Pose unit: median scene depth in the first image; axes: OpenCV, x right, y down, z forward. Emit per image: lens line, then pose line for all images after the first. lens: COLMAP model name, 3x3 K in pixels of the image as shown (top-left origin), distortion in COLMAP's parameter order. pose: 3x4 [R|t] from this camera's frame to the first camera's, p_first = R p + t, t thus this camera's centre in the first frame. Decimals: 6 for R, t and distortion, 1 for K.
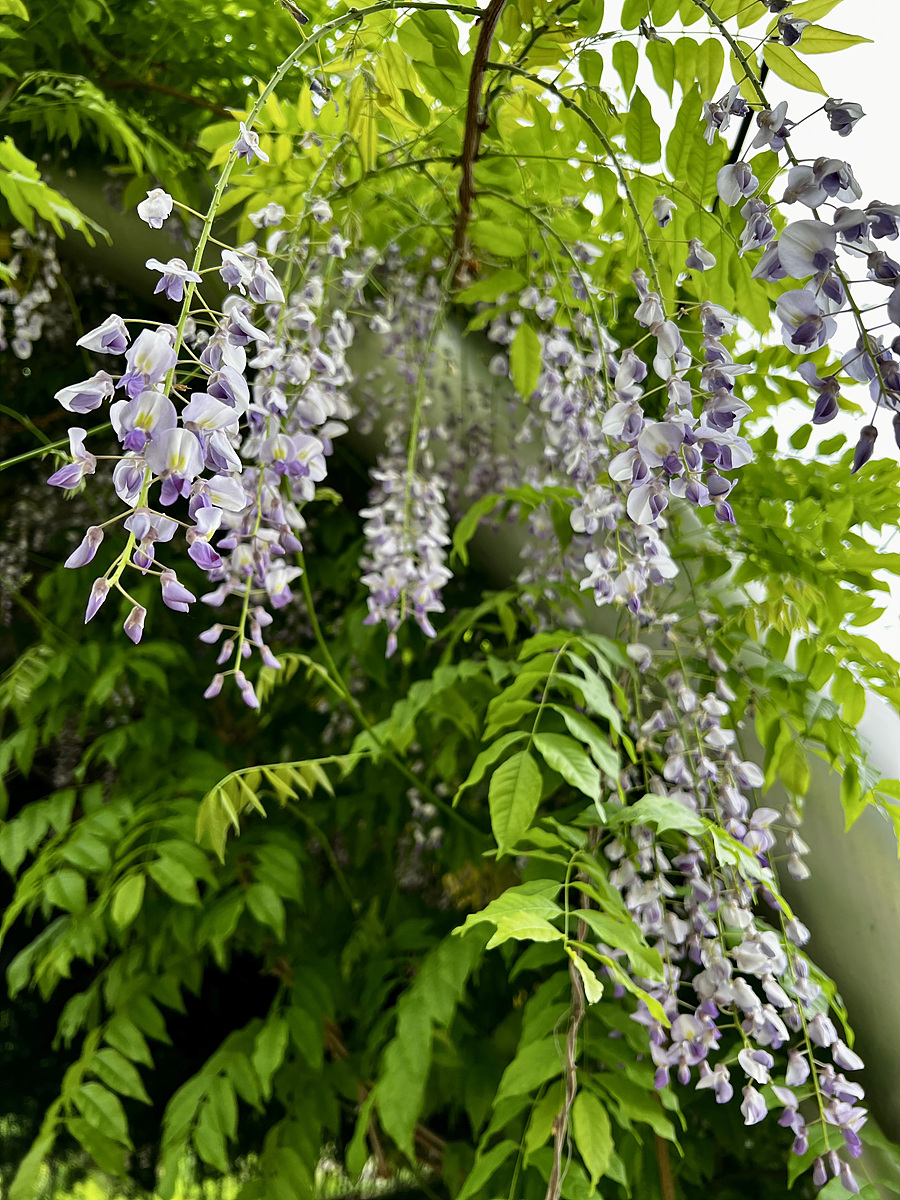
lens RADIAL K [[931.7, 0, 454.7], [0, 931.7, 600.3], [0, 0, 1]] dist [0.029835, -0.050100]
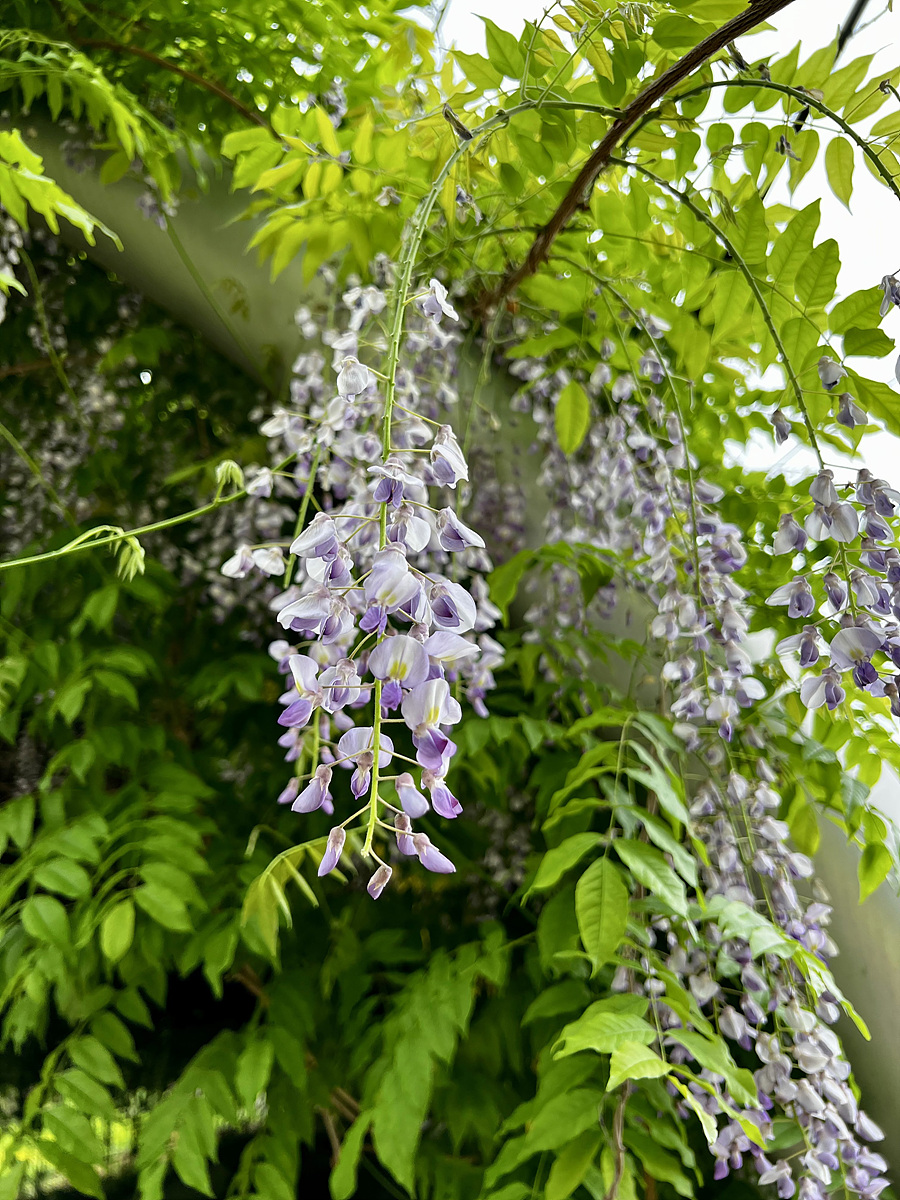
lens RADIAL K [[931.7, 0, 436.3], [0, 931.7, 591.2], [0, 0, 1]] dist [0.029835, -0.050100]
pose [[0.994116, 0.033287, 0.103077, -0.189733], [-0.039657, 0.997388, 0.060378, -0.154076], [-0.100798, -0.064111, 0.992839, 0.036353]]
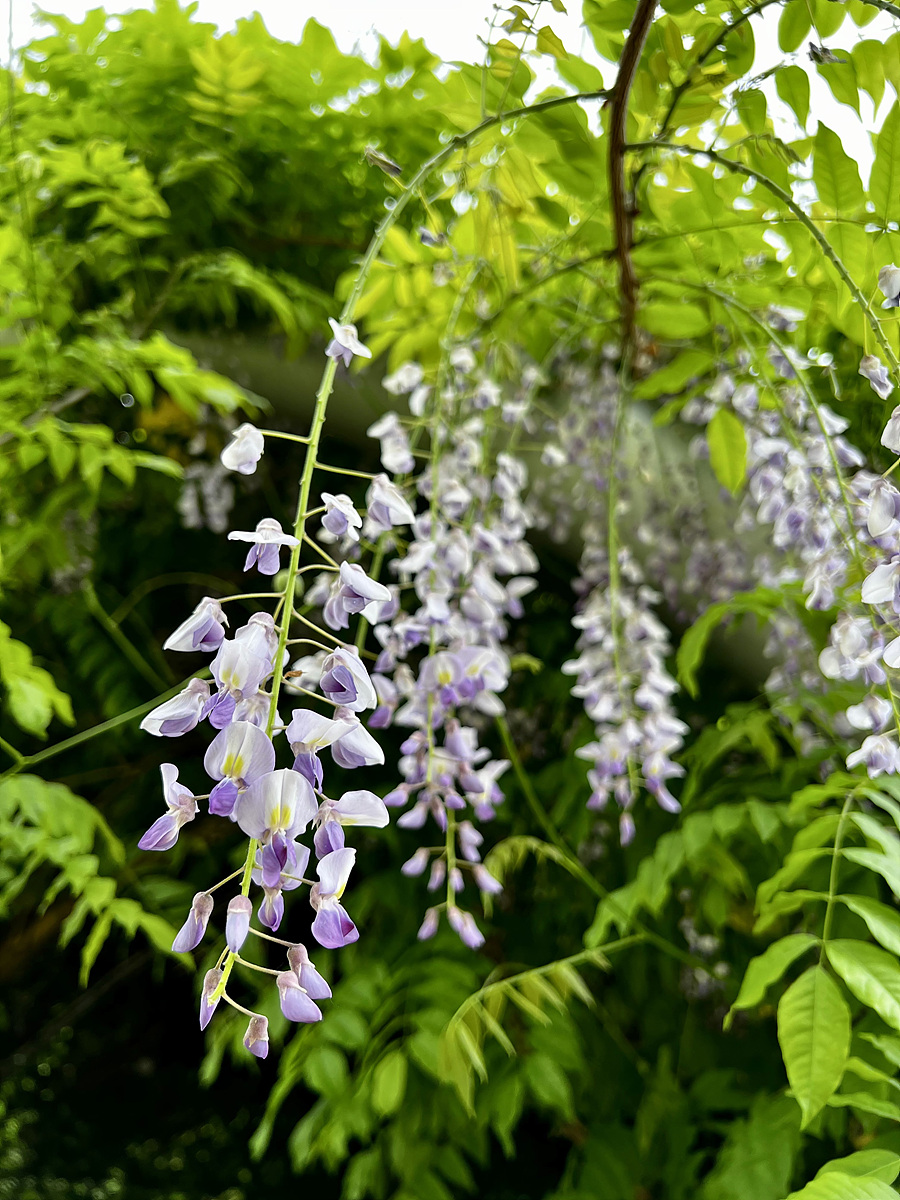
lens RADIAL K [[931.7, 0, 455.7], [0, 931.7, 597.5], [0, 0, 1]] dist [0.029835, -0.050100]
pose [[0.957102, -0.164255, -0.238696, 0.019964], [0.149333, 0.985591, -0.079439, -0.109839], [0.248304, 0.040387, 0.967840, 0.141074]]
